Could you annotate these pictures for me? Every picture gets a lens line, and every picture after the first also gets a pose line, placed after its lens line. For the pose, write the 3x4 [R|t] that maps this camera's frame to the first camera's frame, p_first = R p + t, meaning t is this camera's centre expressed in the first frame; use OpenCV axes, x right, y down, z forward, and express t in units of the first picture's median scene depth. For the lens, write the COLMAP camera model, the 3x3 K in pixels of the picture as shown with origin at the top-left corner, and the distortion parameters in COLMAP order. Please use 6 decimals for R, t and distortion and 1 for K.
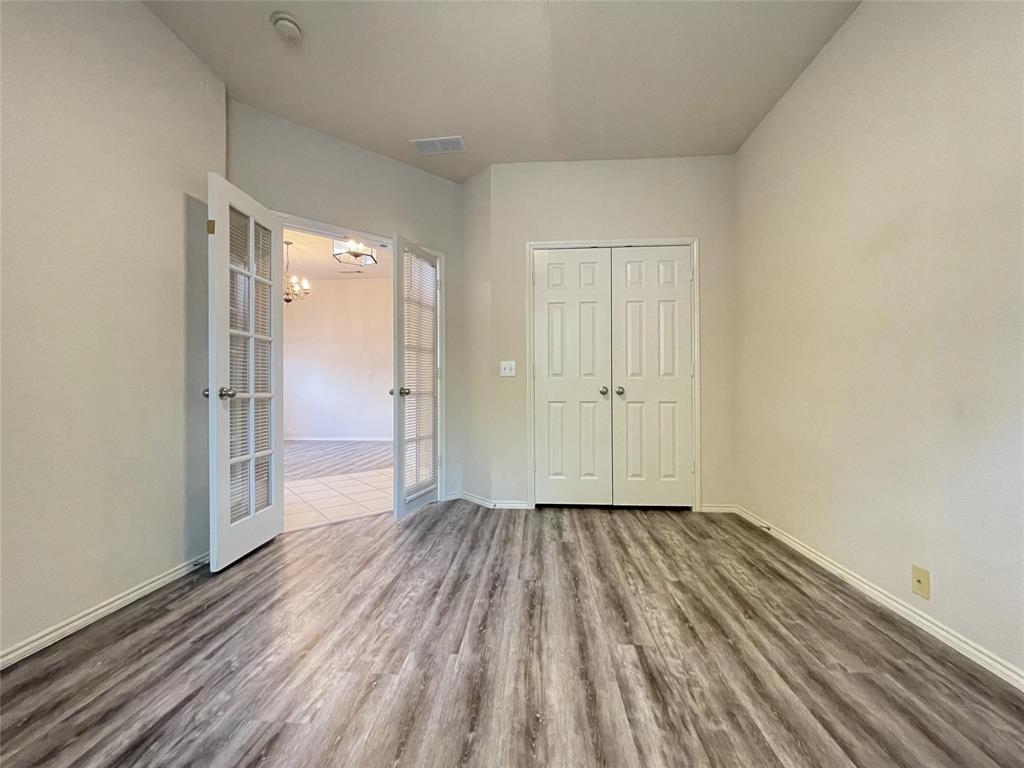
lens RADIAL K [[413.9, 0, 510.7], [0, 413.9, 386.6], [0, 0, 1]] dist [0.001253, 0.000591]
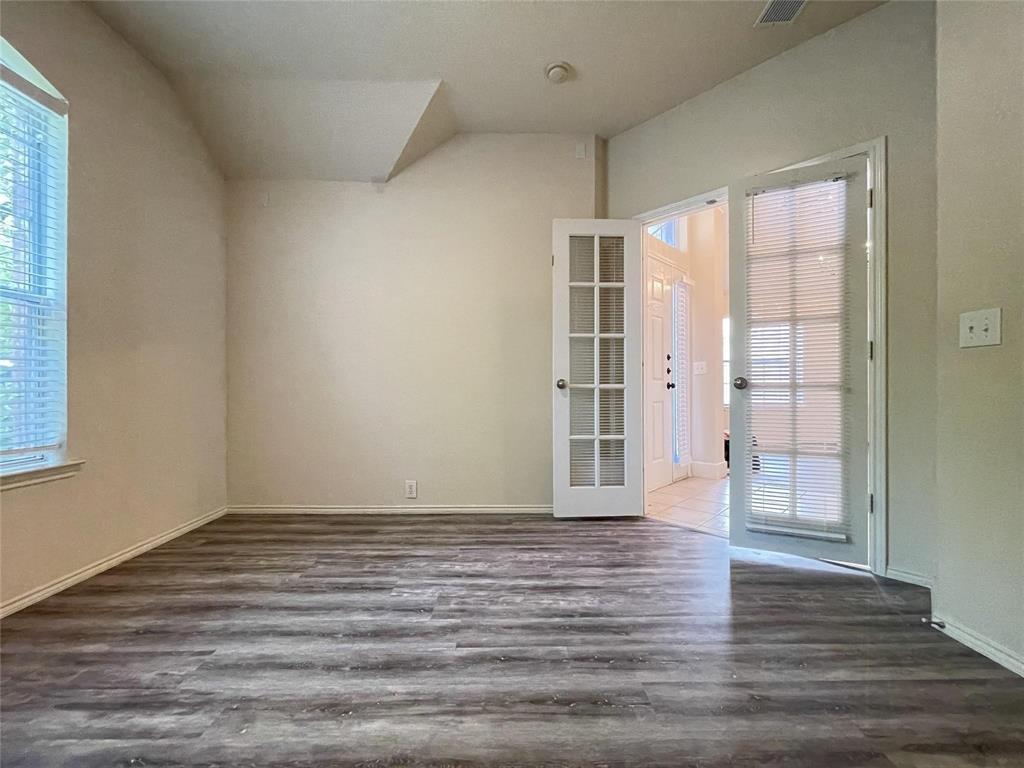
lens RADIAL K [[413.9, 0, 510.7], [0, 413.9, 386.6], [0, 0, 1]] dist [0.001253, 0.000591]
pose [[0.085745, 0.006921, -0.996293, 0.676169], [0.006547, 0.999950, 0.007510, 0.015233], [0.996296, -0.007167, 0.085696, 0.826220]]
